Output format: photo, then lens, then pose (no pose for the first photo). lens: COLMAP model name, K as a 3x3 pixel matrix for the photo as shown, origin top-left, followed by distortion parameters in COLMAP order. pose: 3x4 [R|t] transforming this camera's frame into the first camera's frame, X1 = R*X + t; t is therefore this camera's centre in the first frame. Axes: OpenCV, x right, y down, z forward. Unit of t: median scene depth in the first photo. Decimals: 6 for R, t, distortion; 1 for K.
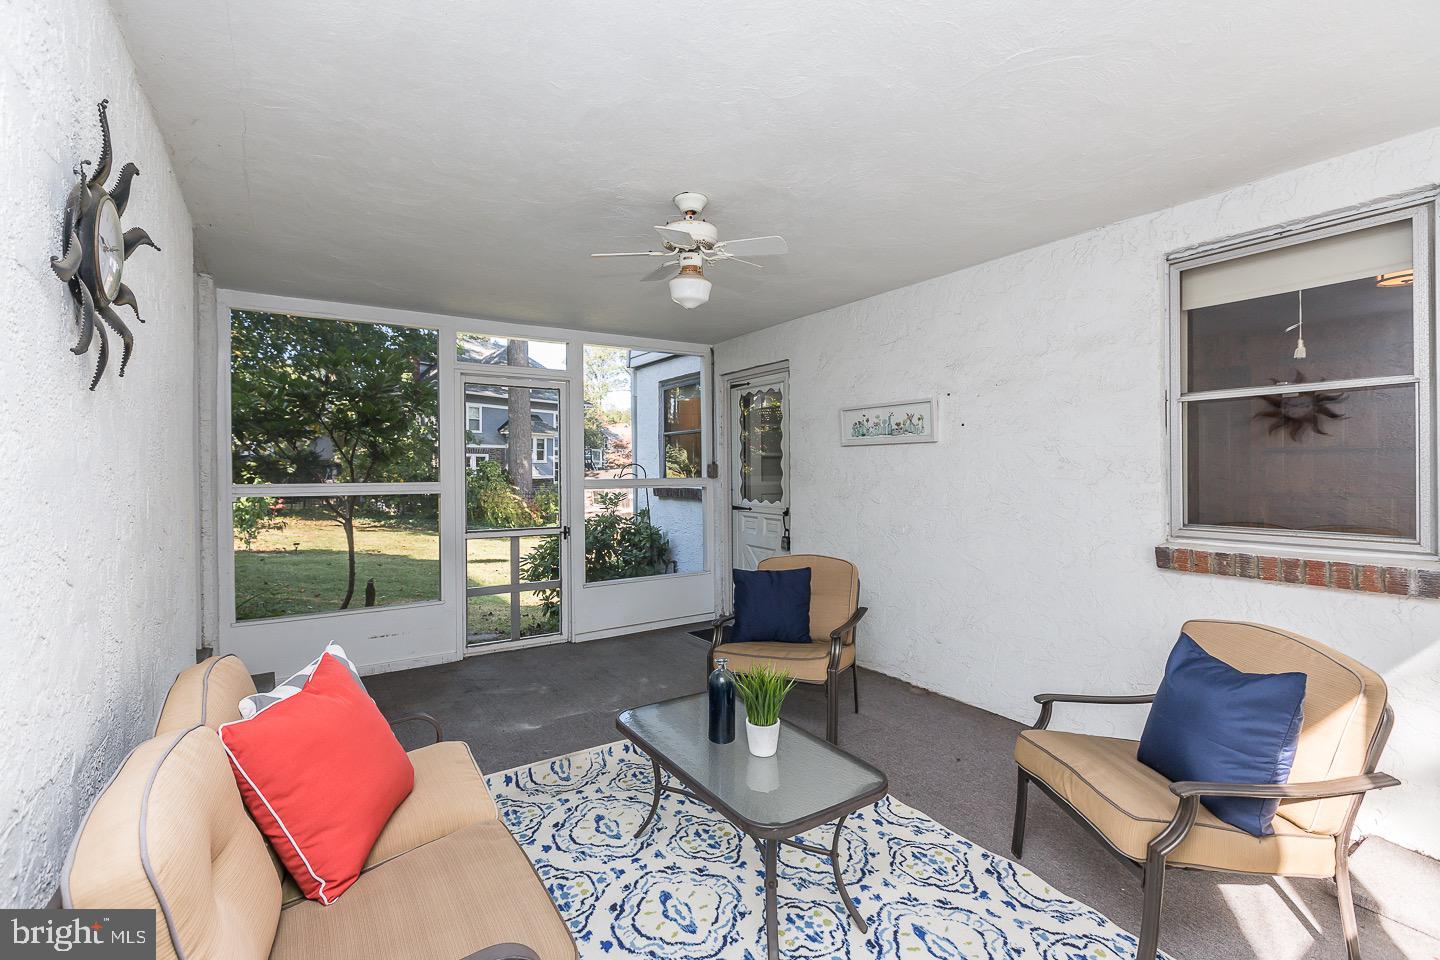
lens RADIAL K [[652.5, 0, 718.3], [0, 652.5, 477.3], [0, 0, 1]] dist [0.005264, -0.000485]
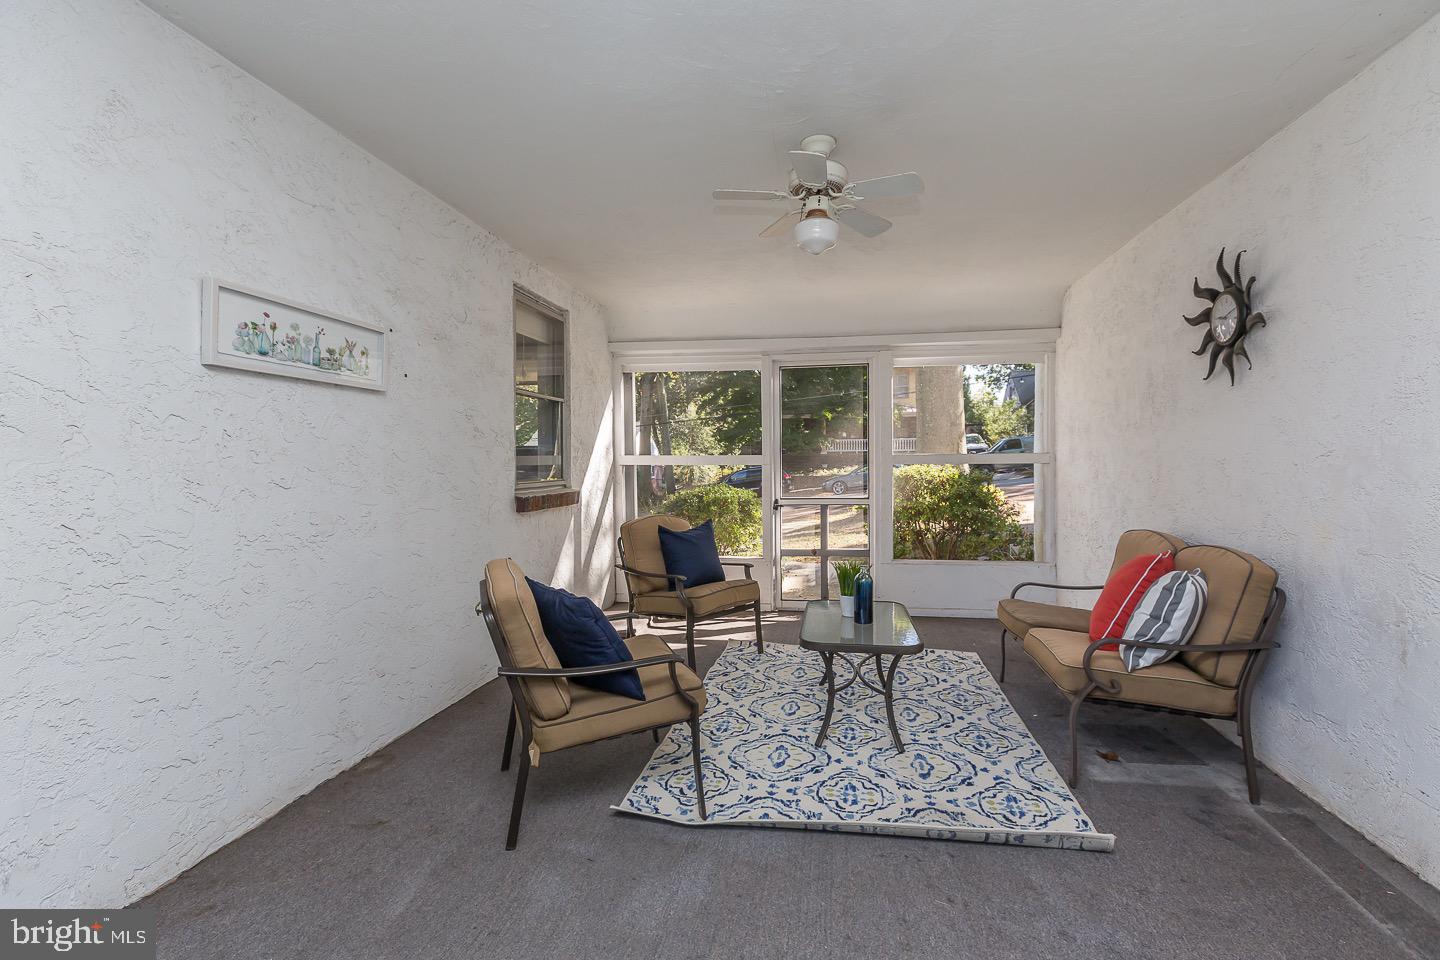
lens RADIAL K [[652.5, 0, 721.9], [0, 652.5, 464.7], [0, 0, 1]] dist [0.005264, -0.000485]
pose [[-0.727376, 0.002798, 0.686233, -0.389333], [0.014486, 0.999831, 0.011278, 0.020296], [-0.686086, 0.018145, -0.727294, 1.169498]]
